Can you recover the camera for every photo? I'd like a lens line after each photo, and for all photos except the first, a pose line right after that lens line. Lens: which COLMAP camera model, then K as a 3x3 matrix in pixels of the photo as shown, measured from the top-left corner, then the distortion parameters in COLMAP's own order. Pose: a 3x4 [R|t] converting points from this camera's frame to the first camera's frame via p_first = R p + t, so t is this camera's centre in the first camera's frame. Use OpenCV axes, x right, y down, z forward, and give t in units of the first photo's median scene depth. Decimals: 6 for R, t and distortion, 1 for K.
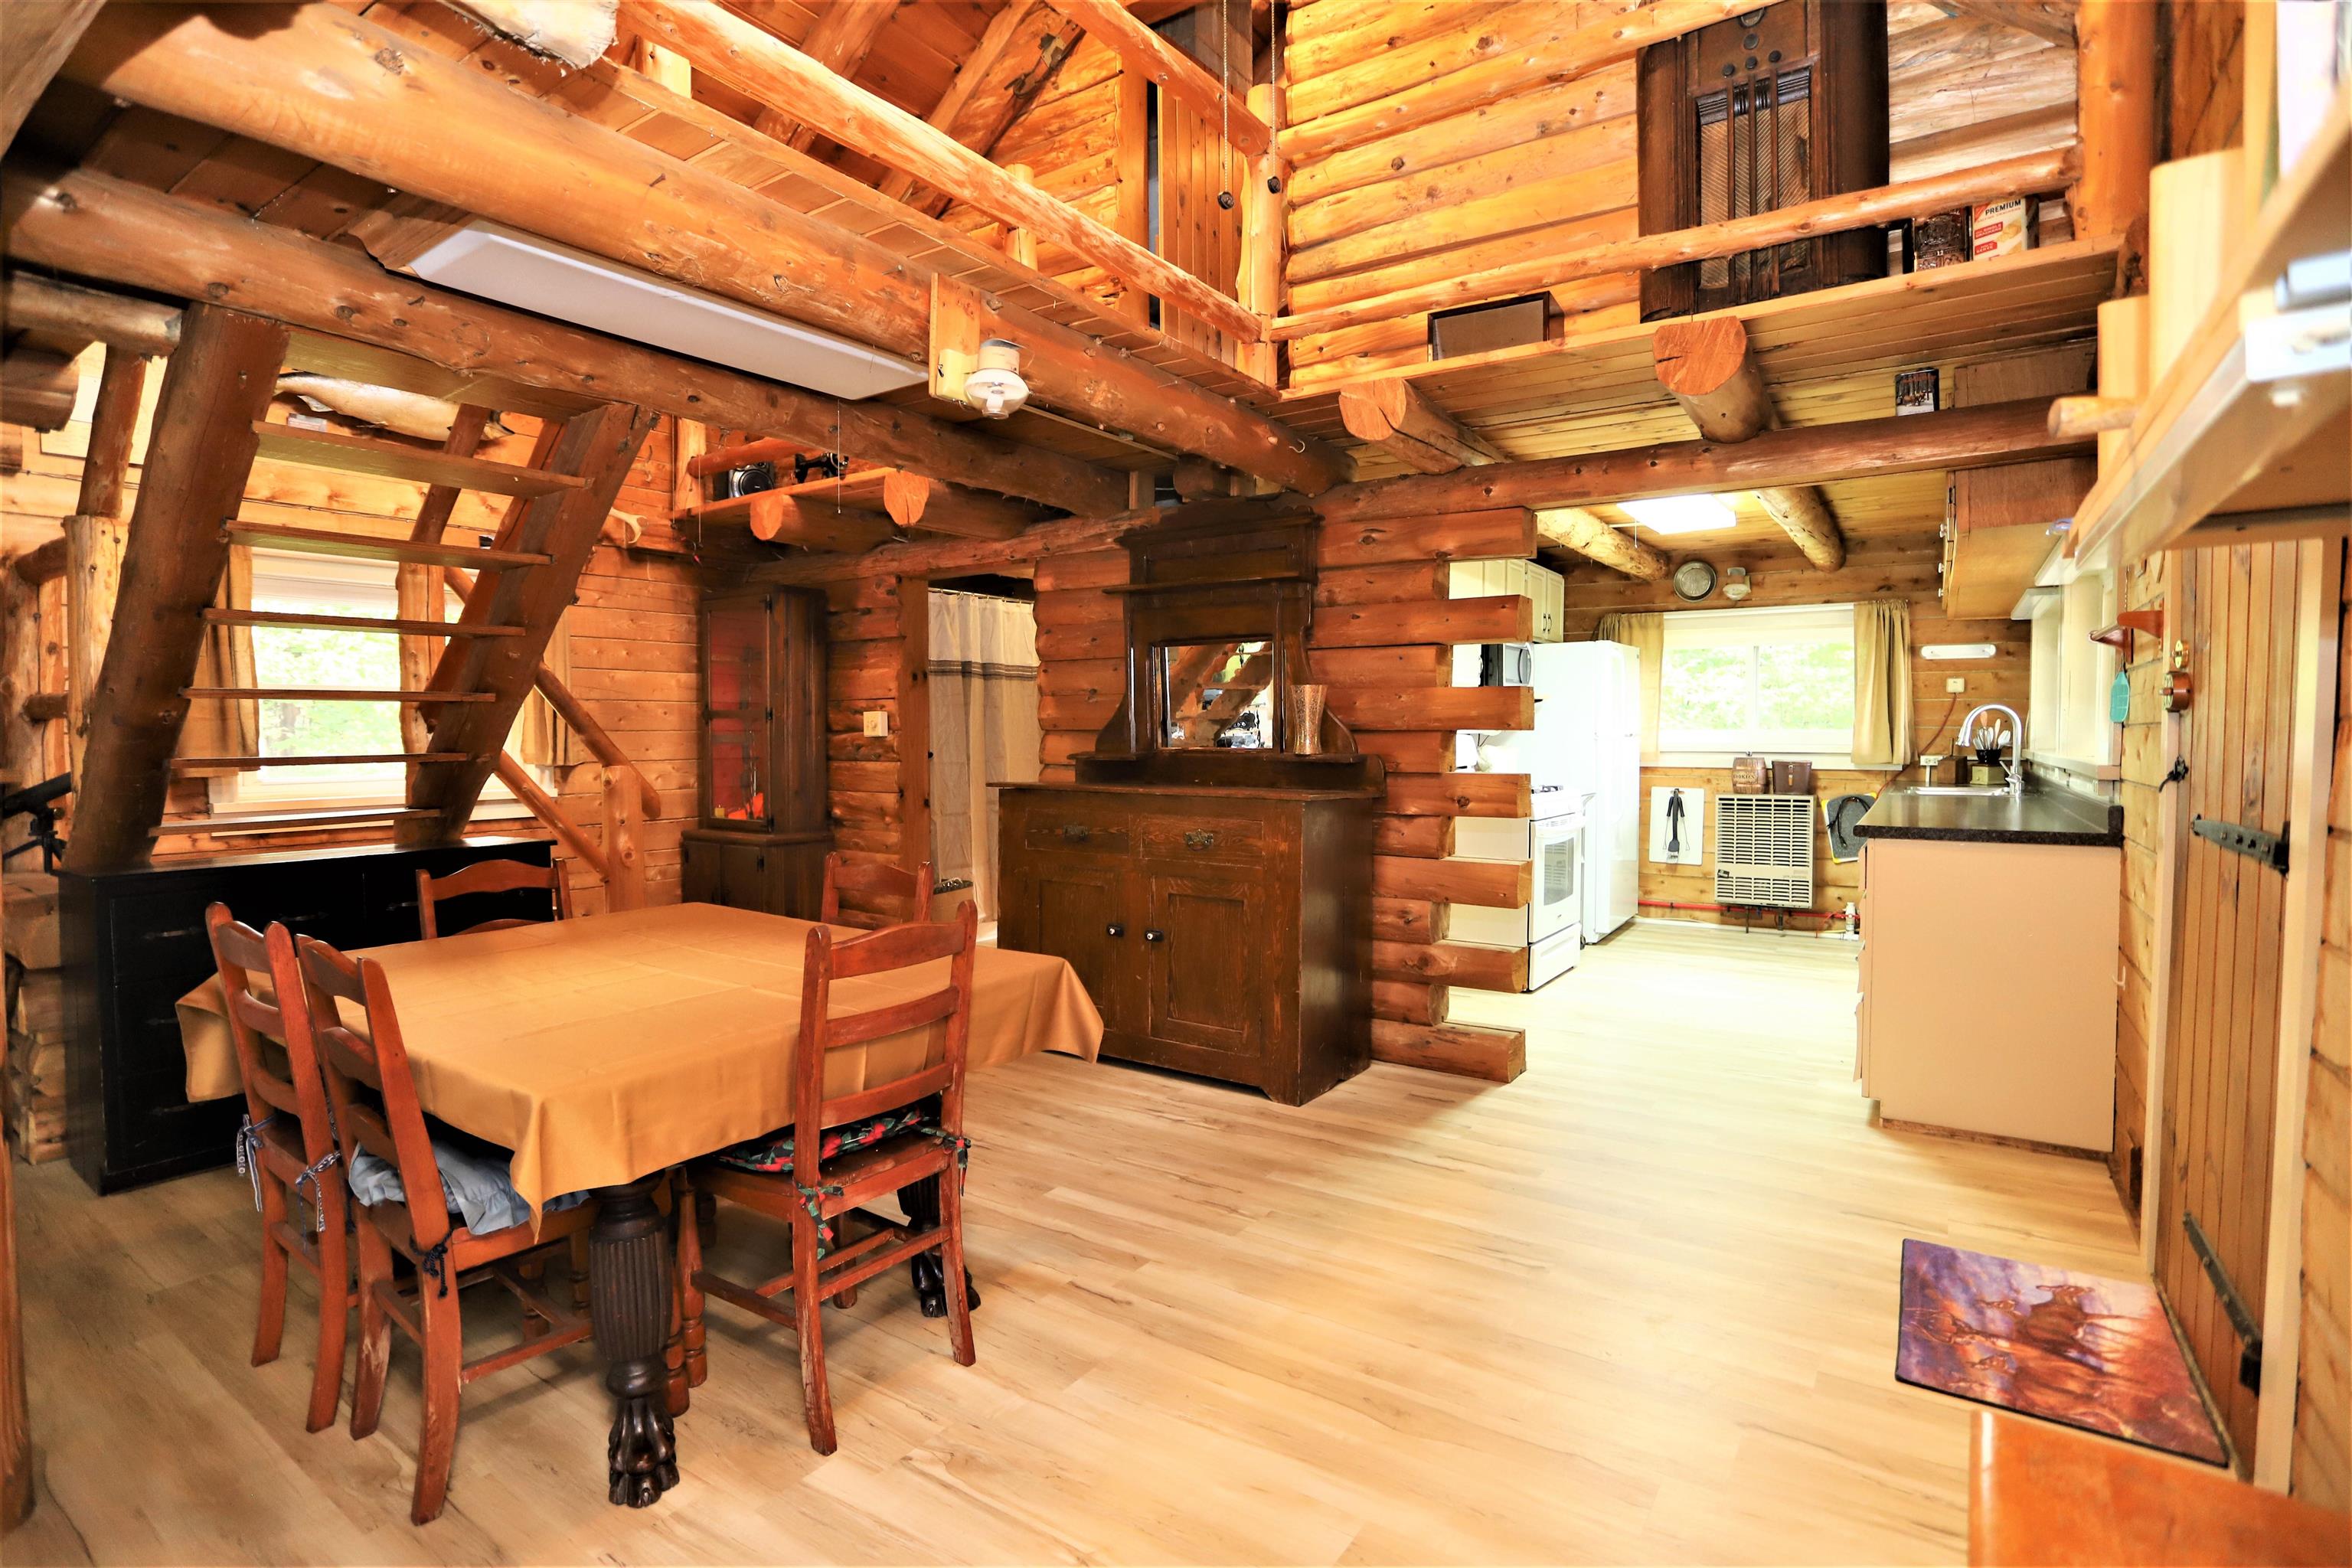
lens RADIAL K [[1142.1, 0, 1165.4], [0, 1142.1, 771.4], [0, 0, 1]] dist [-0.078089, 0.038678]
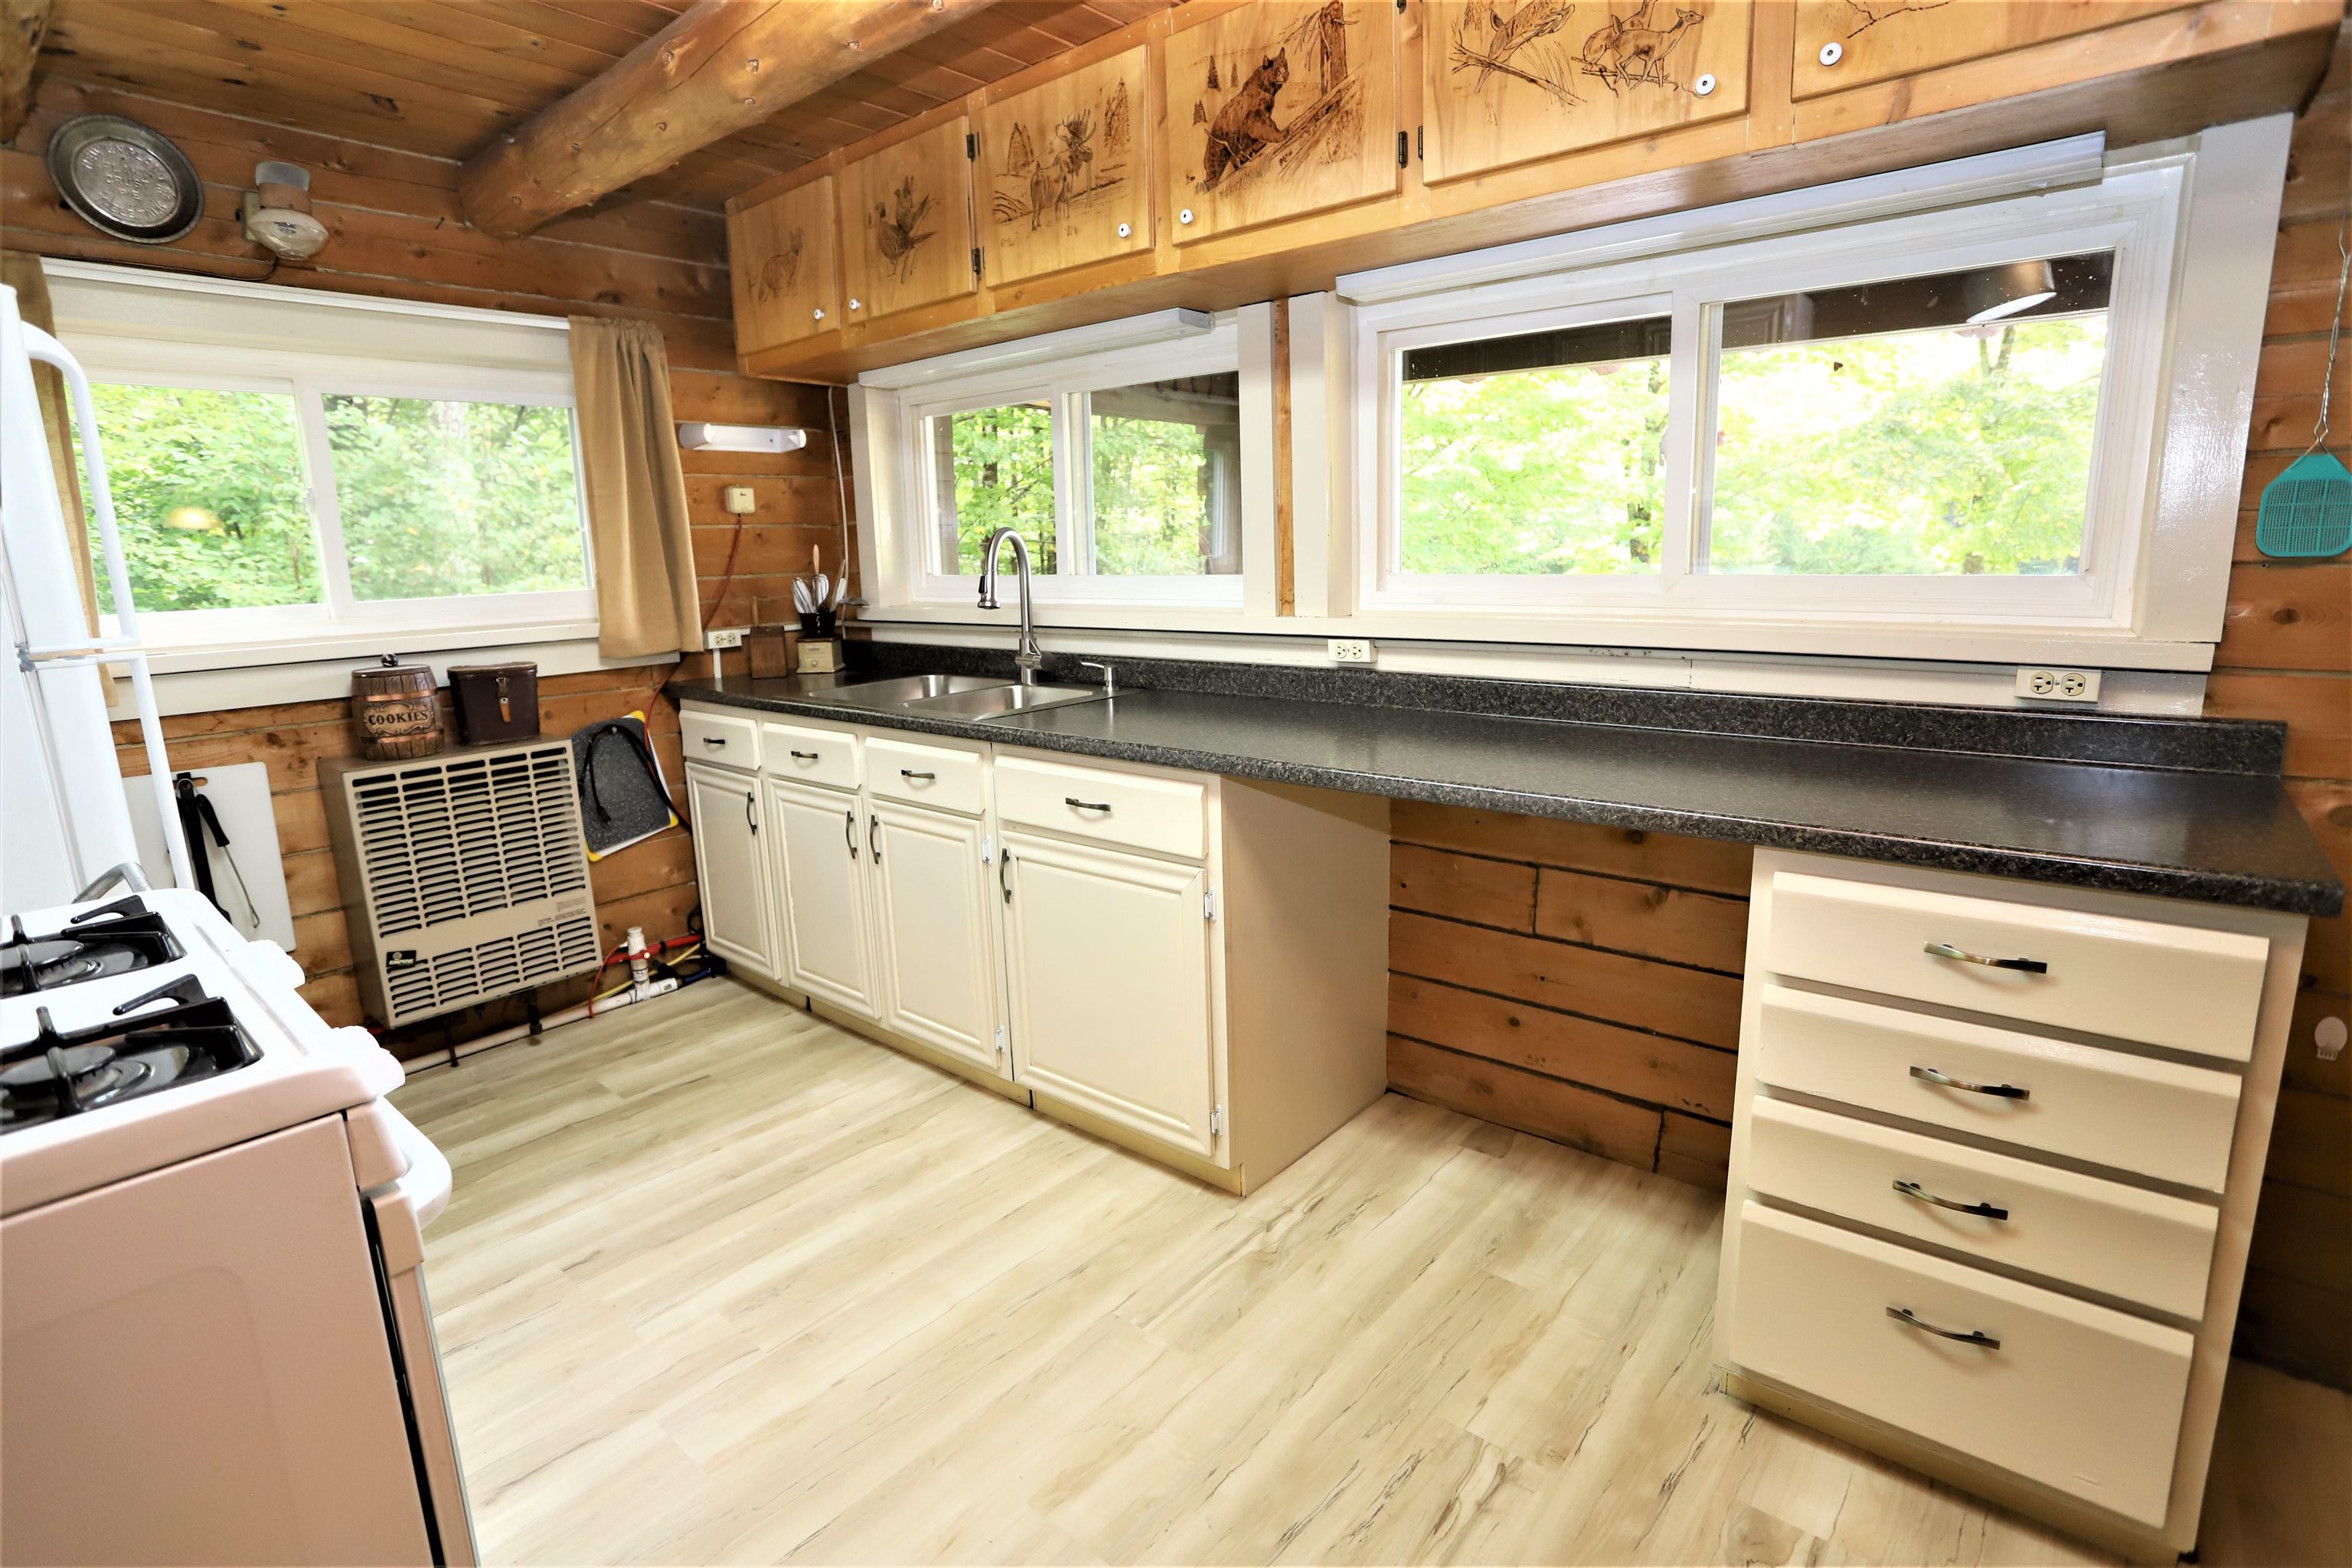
lens RADIAL K [[1142.1, 0, 1165.4], [0, 1142.1, 771.4], [0, 0, 1]] dist [-0.078089, 0.038678]
pose [[0.105170, -0.194878, 0.975173, 0.144826], [0.062365, 0.979973, 0.189112, -0.034770], [-0.992497, 0.040928, 0.115217, 0.669977]]
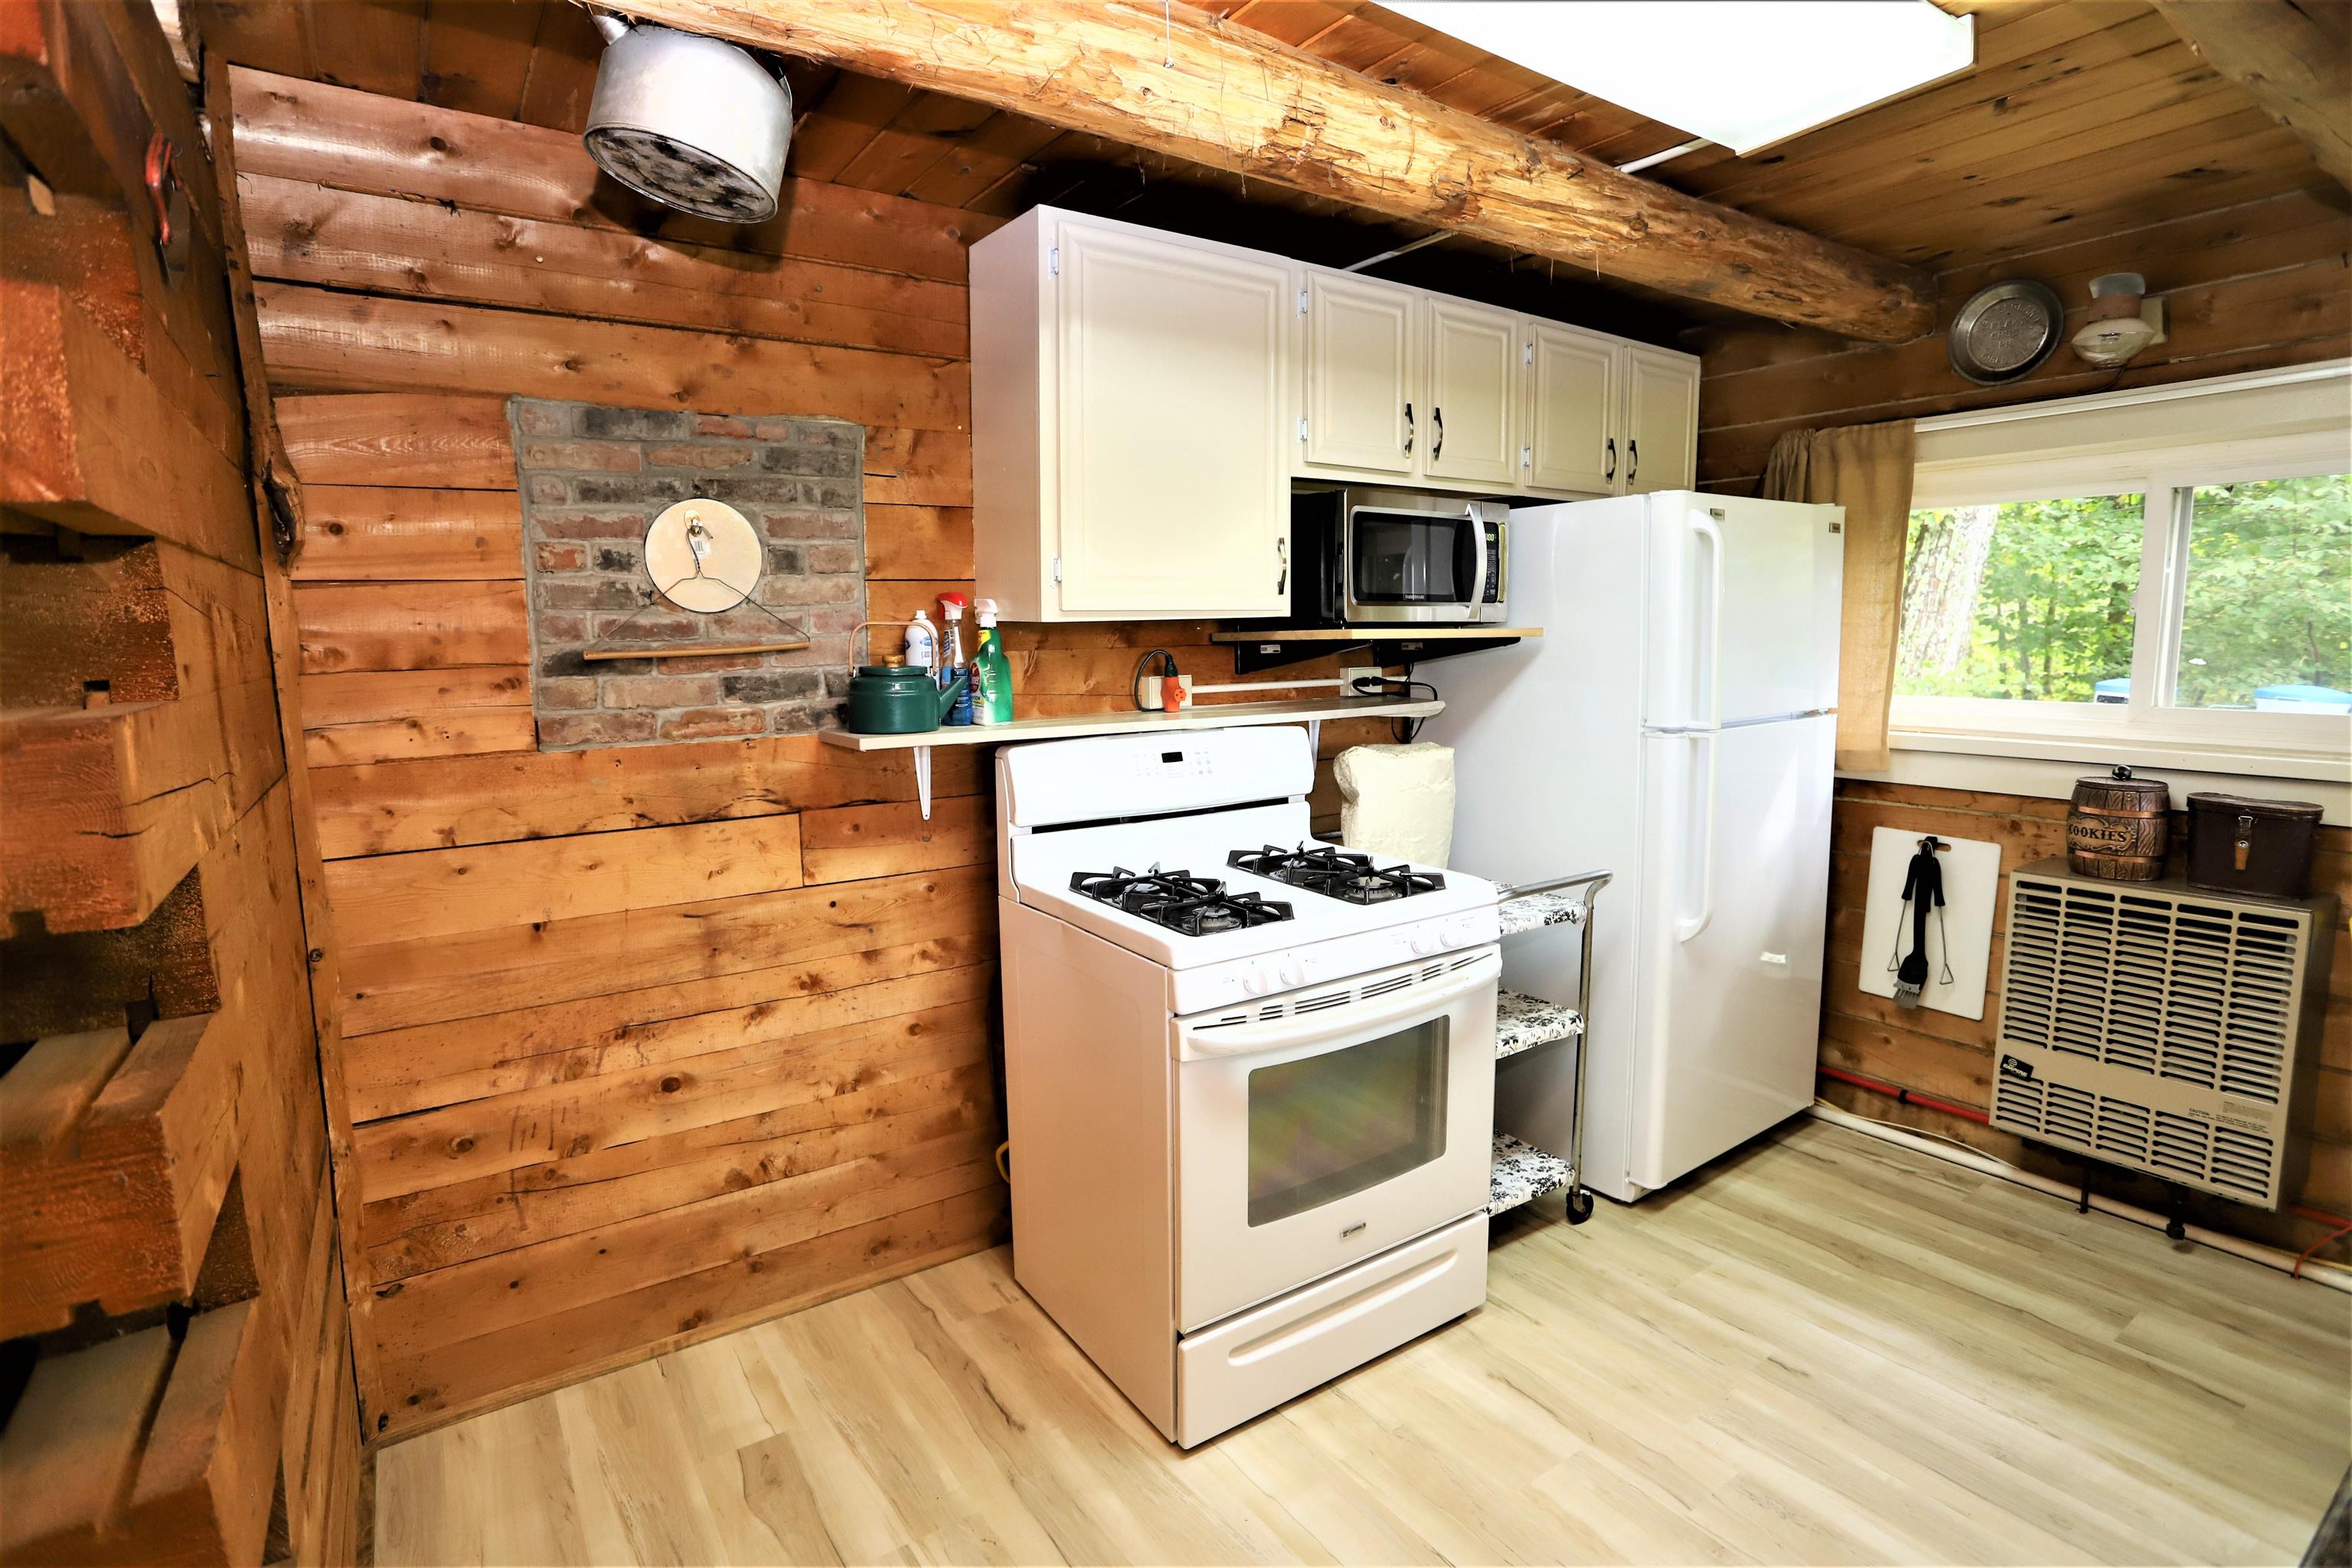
lens RADIAL K [[1133.5, 0, 1166.0], [0, 1133.5, 773.9], [0, 0, 1]] dist [-0.067694, 0.026897]
pose [[0.931216, 0.033979, -0.362882, 0.349757], [0.000713, 0.995473, 0.095044, -0.051144], [0.364468, -0.088765, 0.926976, 0.530048]]
